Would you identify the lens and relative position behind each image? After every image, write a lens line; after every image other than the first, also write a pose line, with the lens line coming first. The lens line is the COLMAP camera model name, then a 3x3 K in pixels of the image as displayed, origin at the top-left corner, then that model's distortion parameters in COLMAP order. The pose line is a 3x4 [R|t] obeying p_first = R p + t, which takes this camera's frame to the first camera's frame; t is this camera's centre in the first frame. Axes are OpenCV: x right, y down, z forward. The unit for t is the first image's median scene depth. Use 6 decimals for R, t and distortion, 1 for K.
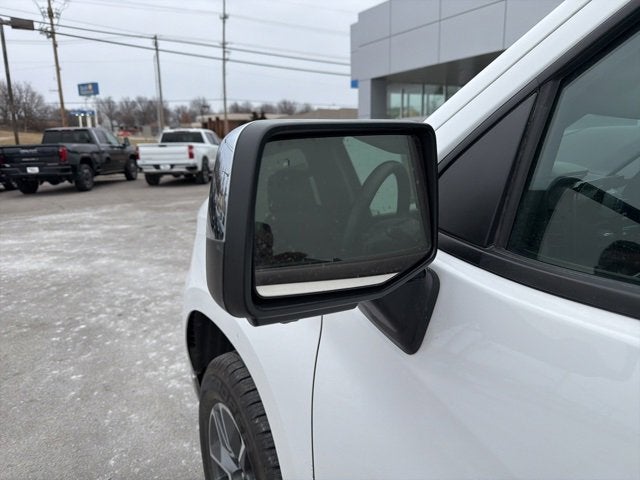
lens RADIAL K [[450.2, 0, 320.2], [0, 450.2, 242.3], [0, 0, 1]] dist [0.037927, -0.043126]
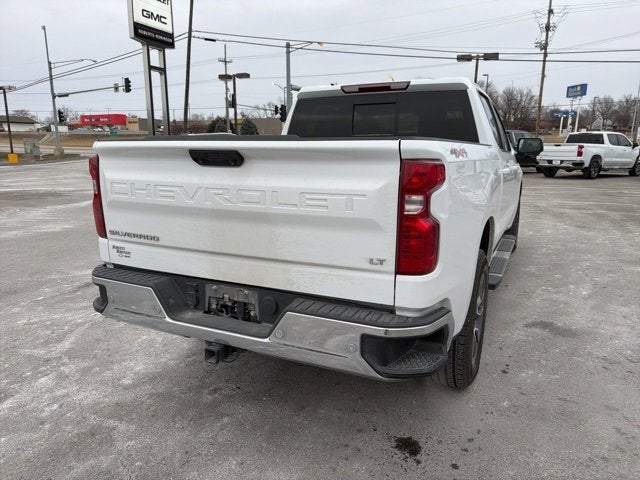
lens RADIAL K [[450.2, 0, 323.8], [0, 450.2, 245.6], [0, 0, 1]] dist [0.037927, -0.043126]
pose [[0.566829, 0.202040, -0.798677, 0.101732], [-0.196291, 0.974663, 0.107249, 0.014329], [0.800109, 0.095981, 0.592126, -0.067034]]
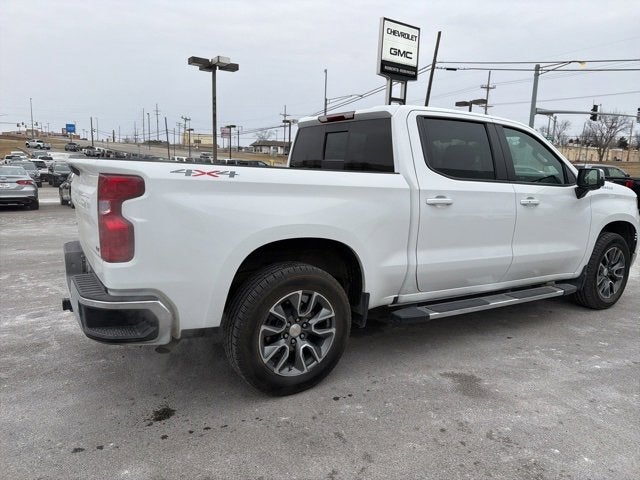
lens RADIAL K [[450.2, 0, 323.9], [0, 450.2, 238.9], [0, 0, 1]] dist [0.037927, -0.043126]
pose [[0.040730, 0.184449, -0.981998, 0.124602], [-0.254642, 0.952277, 0.168305, 0.003070], [0.966177, 0.243203, 0.085755, -0.022364]]
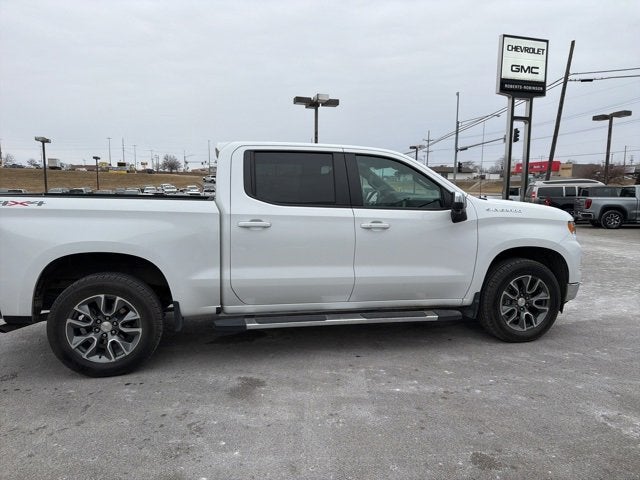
lens RADIAL K [[450.2, 0, 322.7], [0, 450.2, 244.8], [0, 0, 1]] dist [0.037927, -0.043126]
pose [[-0.287535, 0.138018, -0.947774, 0.127308], [-0.213068, 0.955548, 0.203790, -0.010271], [0.933770, 0.260537, -0.245346, 0.030303]]
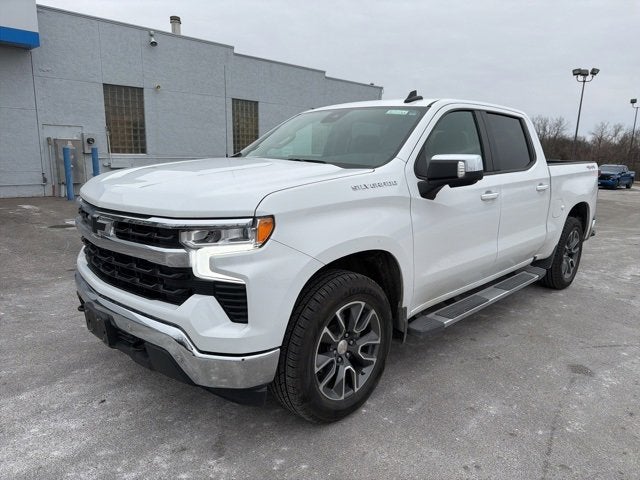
lens RADIAL K [[450.2, 0, 325.9], [0, 450.2, 240.7], [0, 0, 1]] dist [0.037927, -0.043126]
pose [[-0.272428, -0.172223, 0.946637, -0.051618], [0.193067, 0.954056, 0.229134, -0.008127], [-0.942607, 0.245187, -0.226661, 0.040447]]
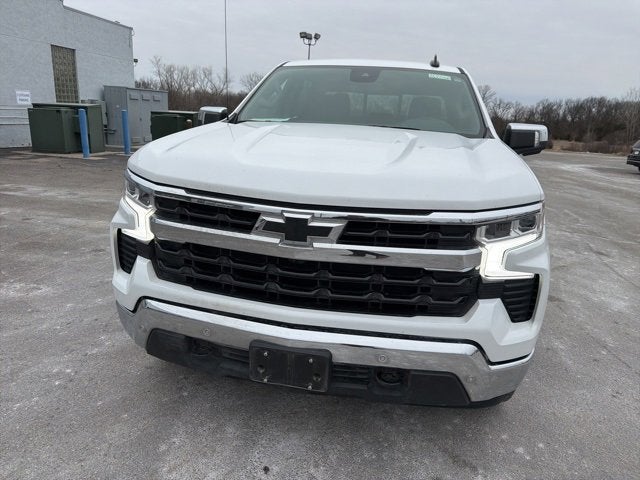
lens RADIAL K [[450.2, 0, 323.9], [0, 450.2, 242.1], [0, 0, 1]] dist [0.037927, -0.043126]
pose [[-0.758004, -0.193640, 0.622843, -0.020278], [0.107319, 0.904873, 0.411930, -0.016111], [-0.643360, 0.379088, -0.665116, 0.073962]]
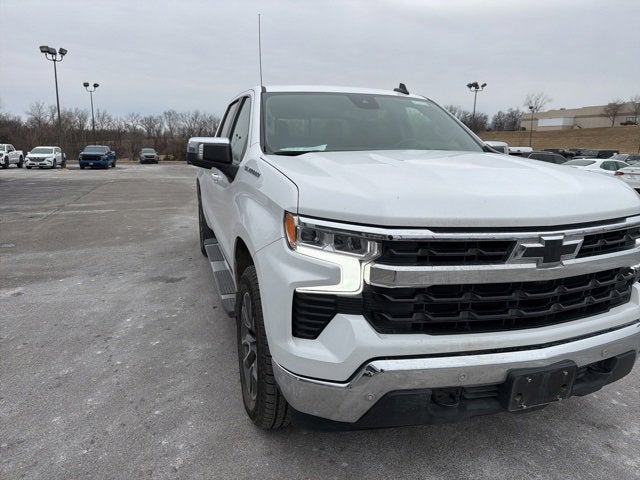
lens RADIAL K [[450.2, 0, 323.5], [0, 450.2, 235.5], [0, 0, 1]] dist [0.037927, -0.043126]
pose [[-0.980980, -0.028227, 0.192048, 0.013237], [0.052907, 0.913032, 0.404442, -0.019721], [-0.186762, 0.406910, -0.894172, 0.087124]]
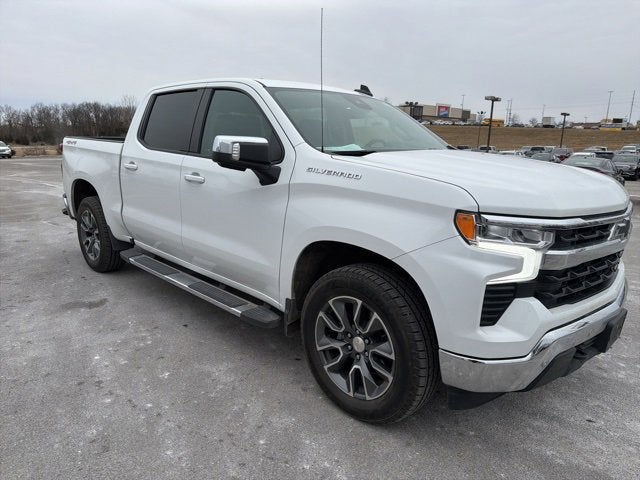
lens RADIAL K [[450.2, 0, 322.1], [0, 450.2, 243.3], [0, 0, 1]] dist [0.037927, -0.043126]
pose [[-0.962748, 0.061075, -0.263413, 0.045922], [-0.060589, 0.900662, 0.430275, -0.020426], [0.263525, 0.430207, -0.863410, 0.085920]]
